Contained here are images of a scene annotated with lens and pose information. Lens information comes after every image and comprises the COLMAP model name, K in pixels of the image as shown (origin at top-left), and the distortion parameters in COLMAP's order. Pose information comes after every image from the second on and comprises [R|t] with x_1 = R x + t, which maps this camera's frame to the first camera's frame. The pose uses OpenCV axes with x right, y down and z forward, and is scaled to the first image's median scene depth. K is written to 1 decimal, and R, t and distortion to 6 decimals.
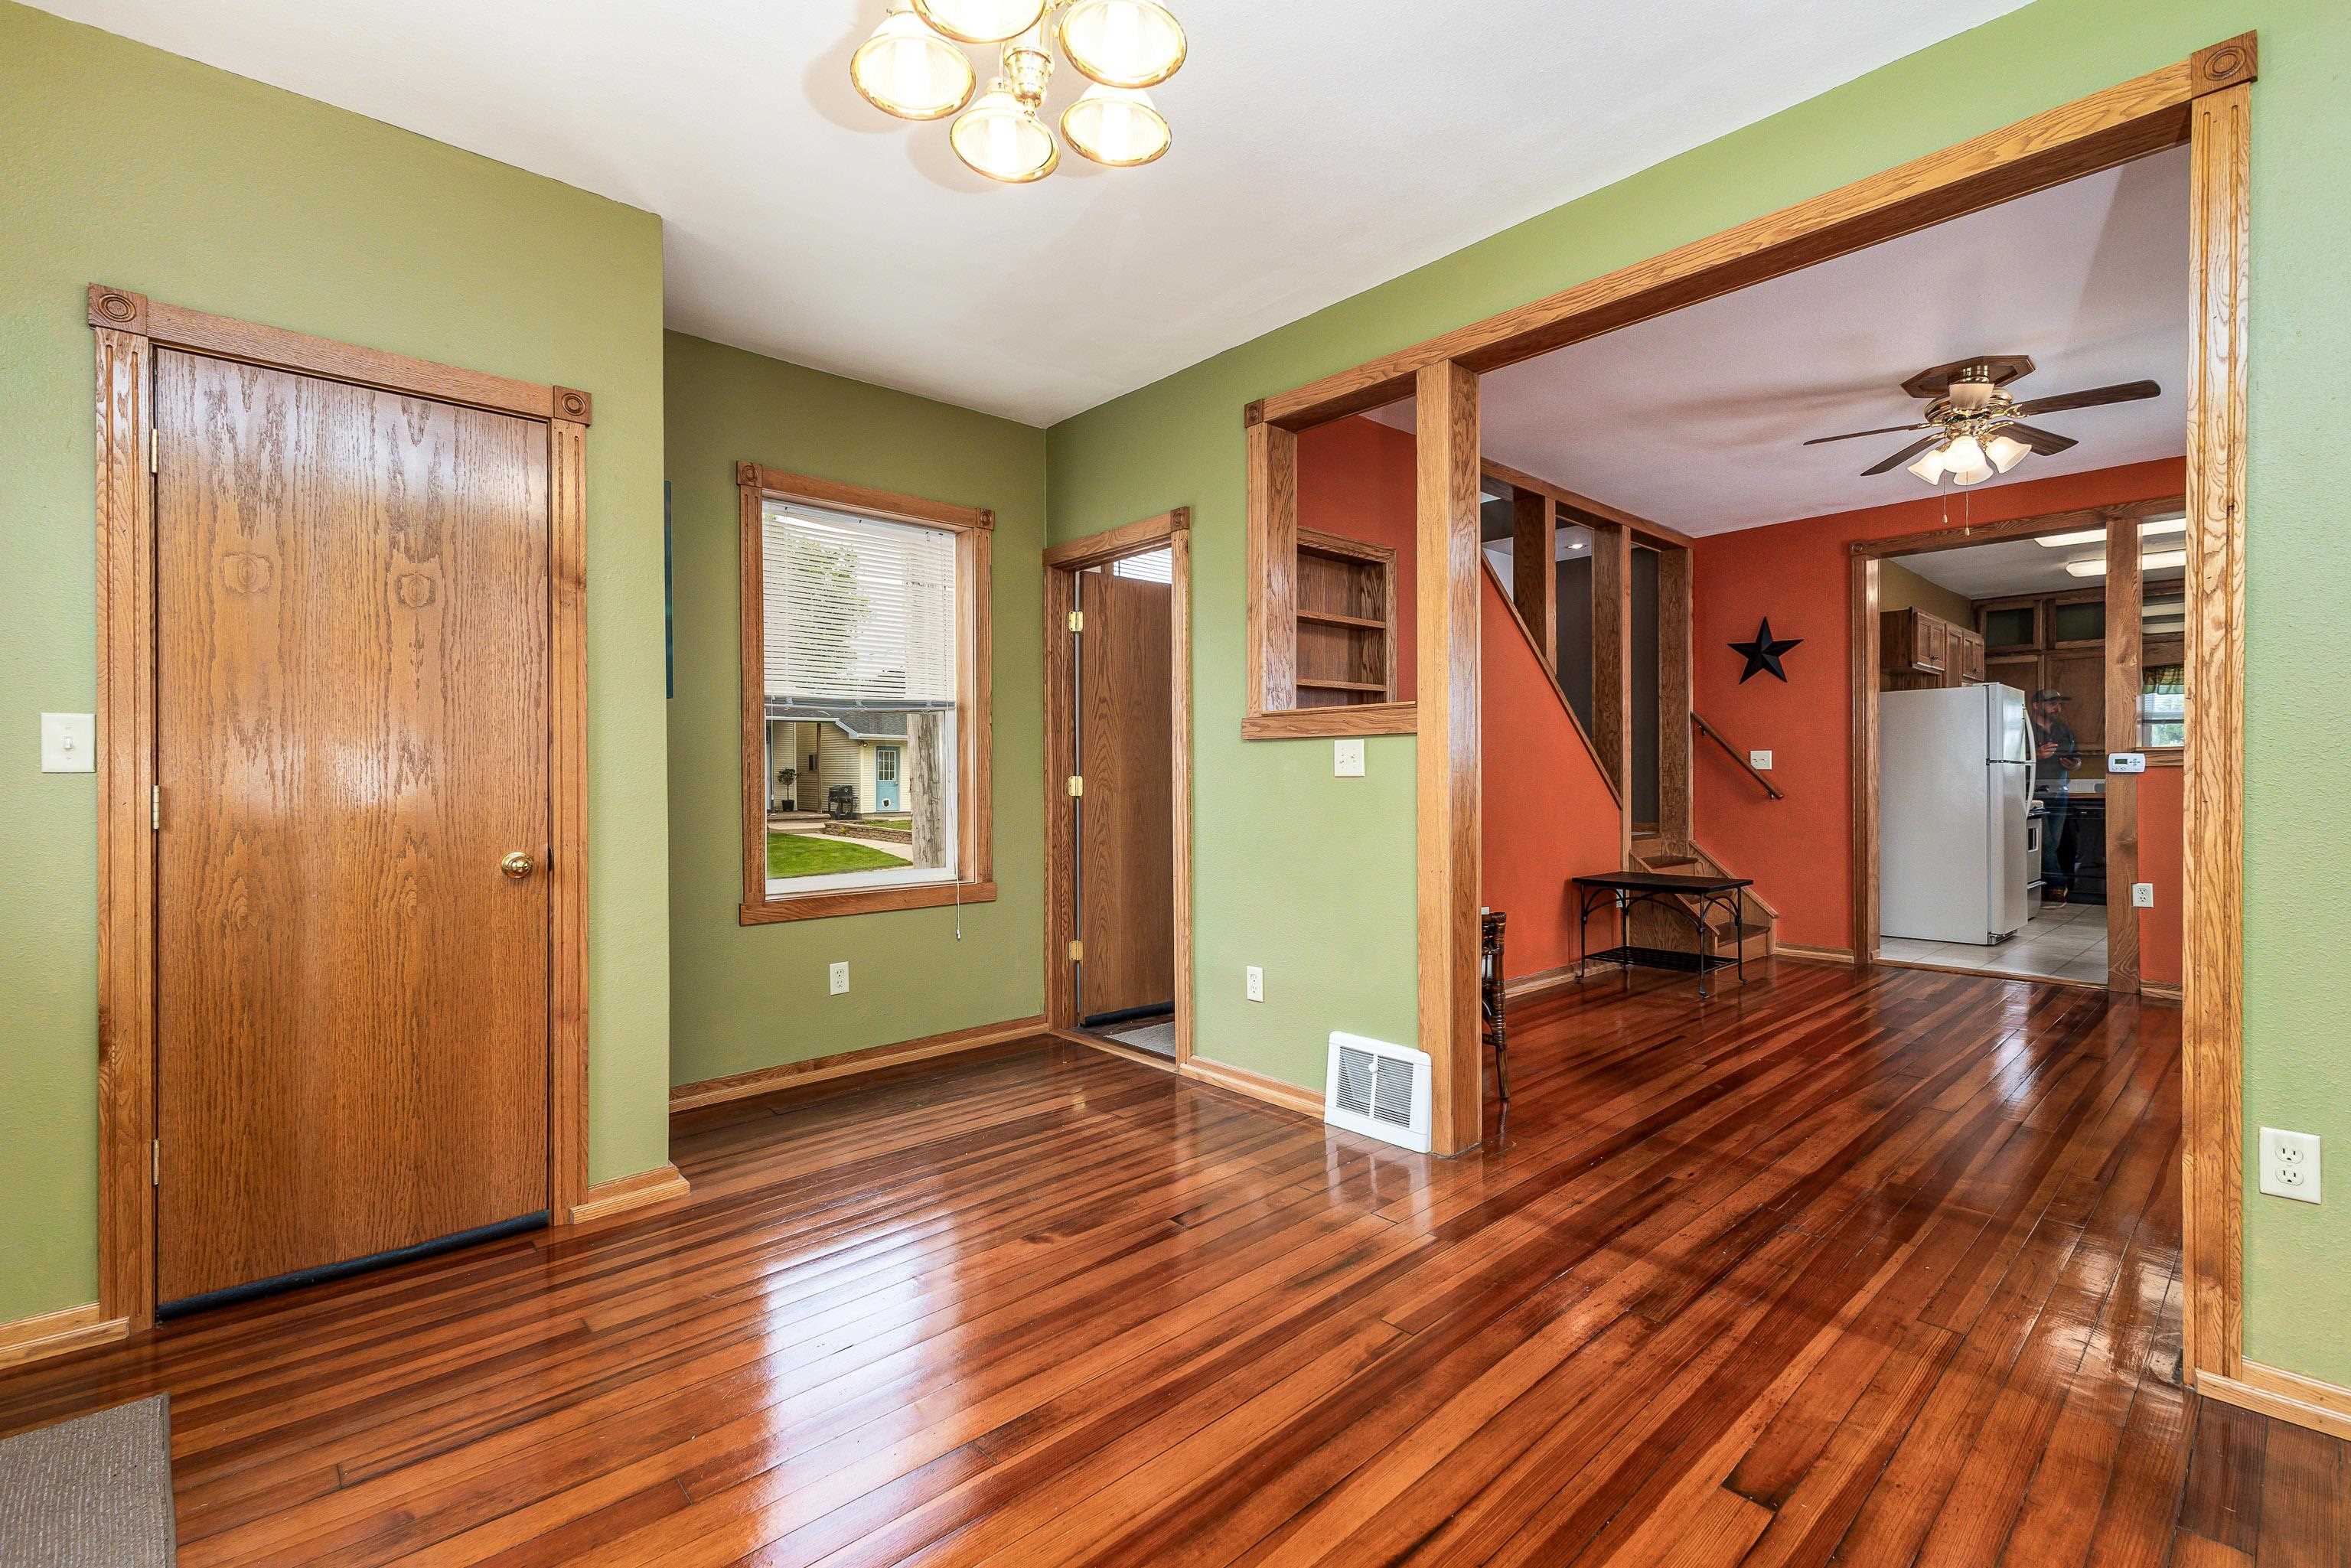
lens RADIAL K [[1034.8, 0, 1172.1], [0, 1034.8, 779.4], [0, 0, 1]] dist [0.011256, -0.002483]
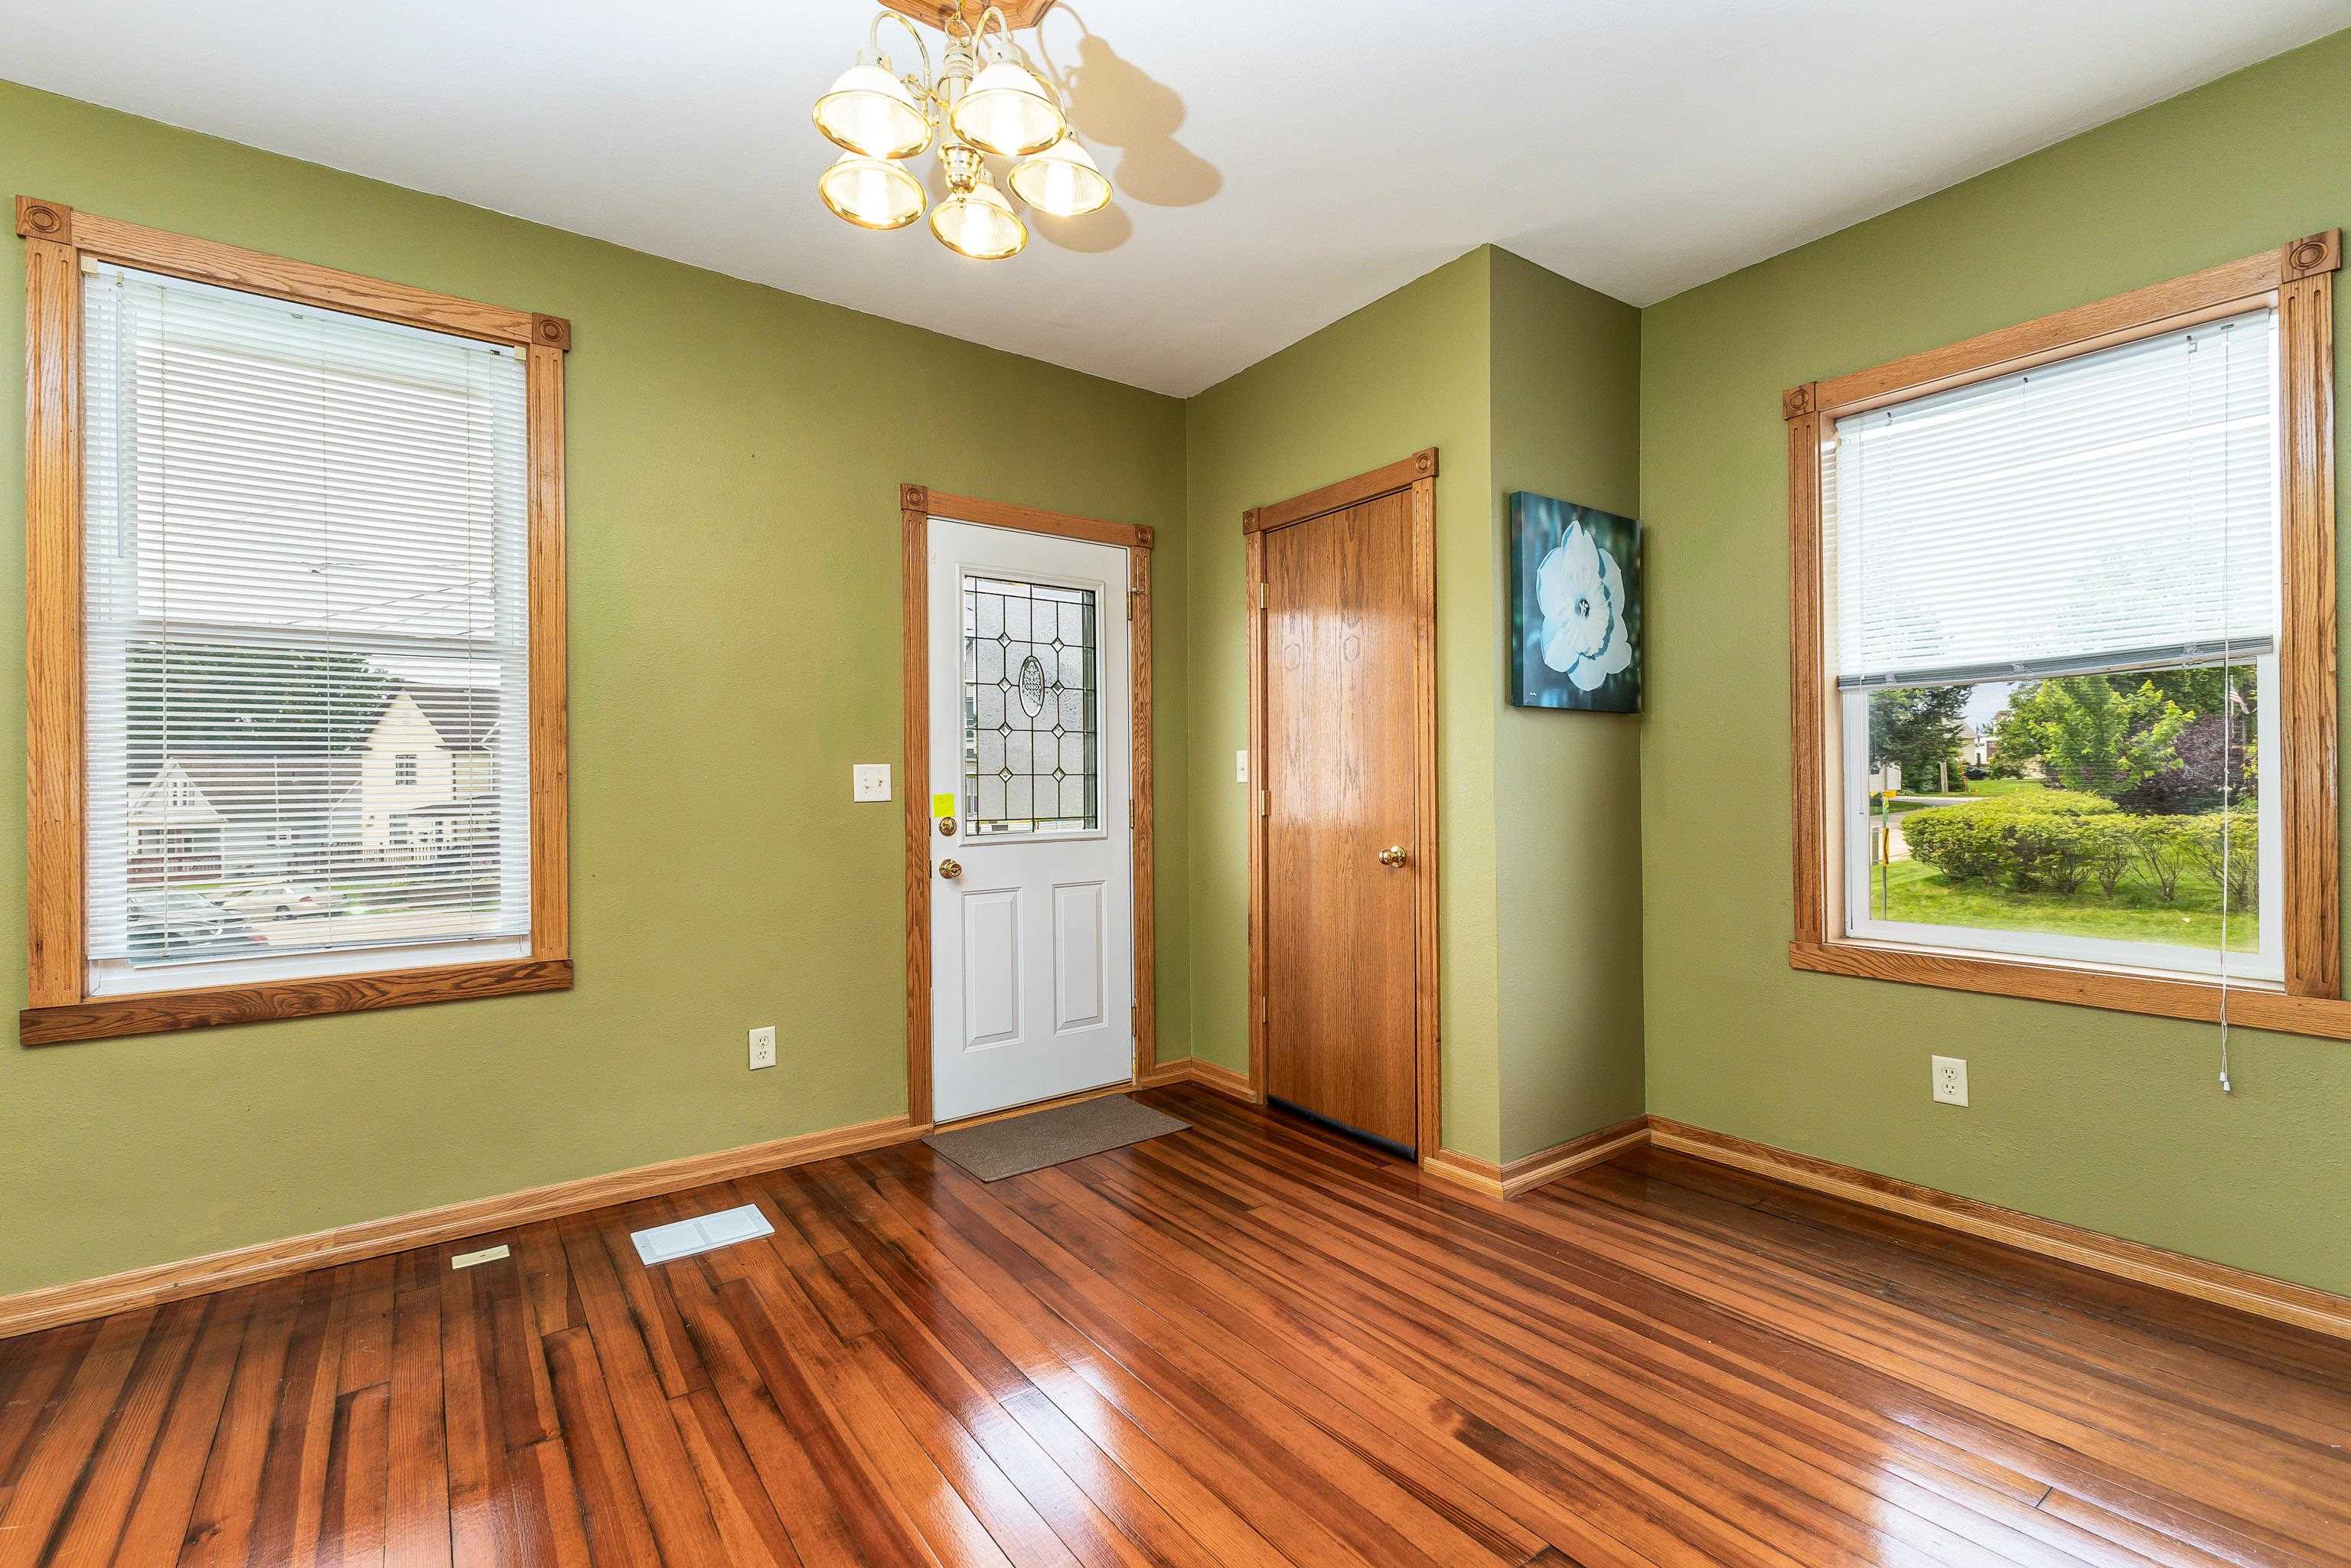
lens RADIAL K [[1034.8, 0, 1182.7], [0, 1034.8, 782.0], [0, 0, 1]] dist [0.011256, -0.002483]
pose [[-0.101572, 0.002526, -0.994825, 0.309852], [0.003603, 0.999991, 0.002171, -0.004775], [0.994822, -0.003364, -0.101580, 0.439069]]
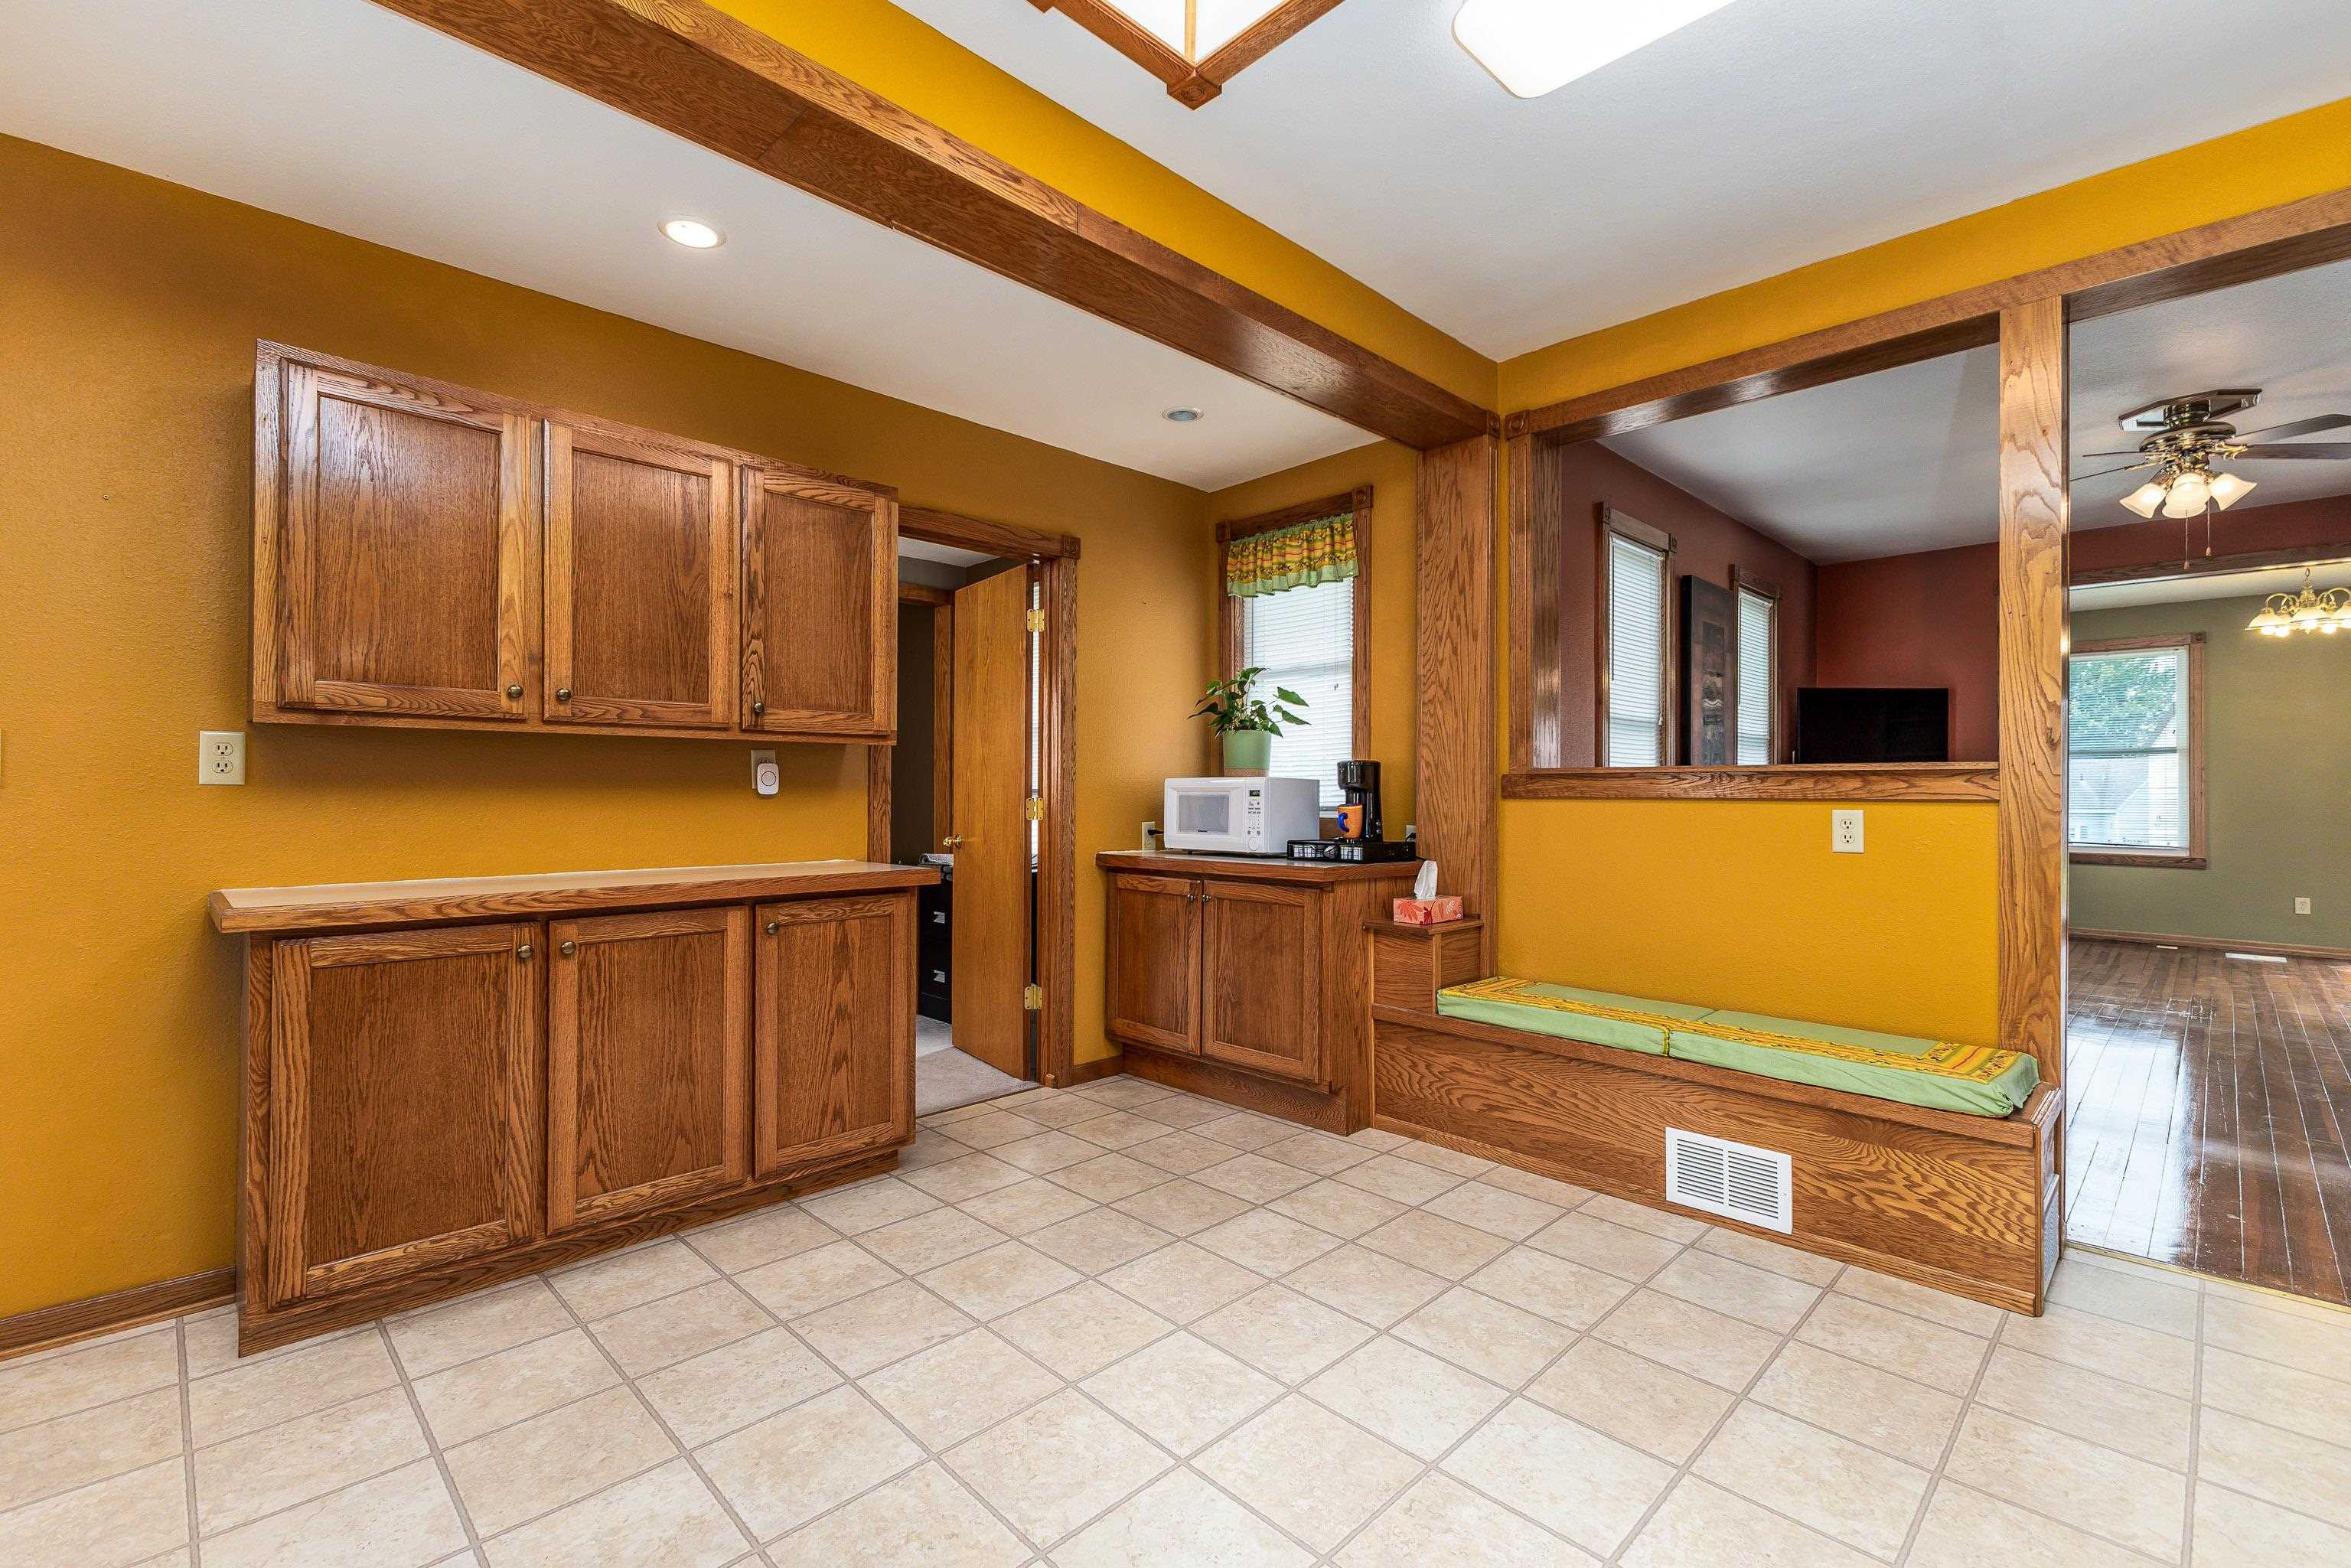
lens RADIAL K [[1034.8, 0, 1161.2], [0, 1034.8, 782.2], [0, 0, 1]] dist [0.011256, -0.002483]
pose [[-0.999099, -0.000483, -0.042429, 1.401383], [-0.000394, 0.999998, -0.002100, -0.020830], [0.042430, -0.002081, -0.999097, 1.533626]]
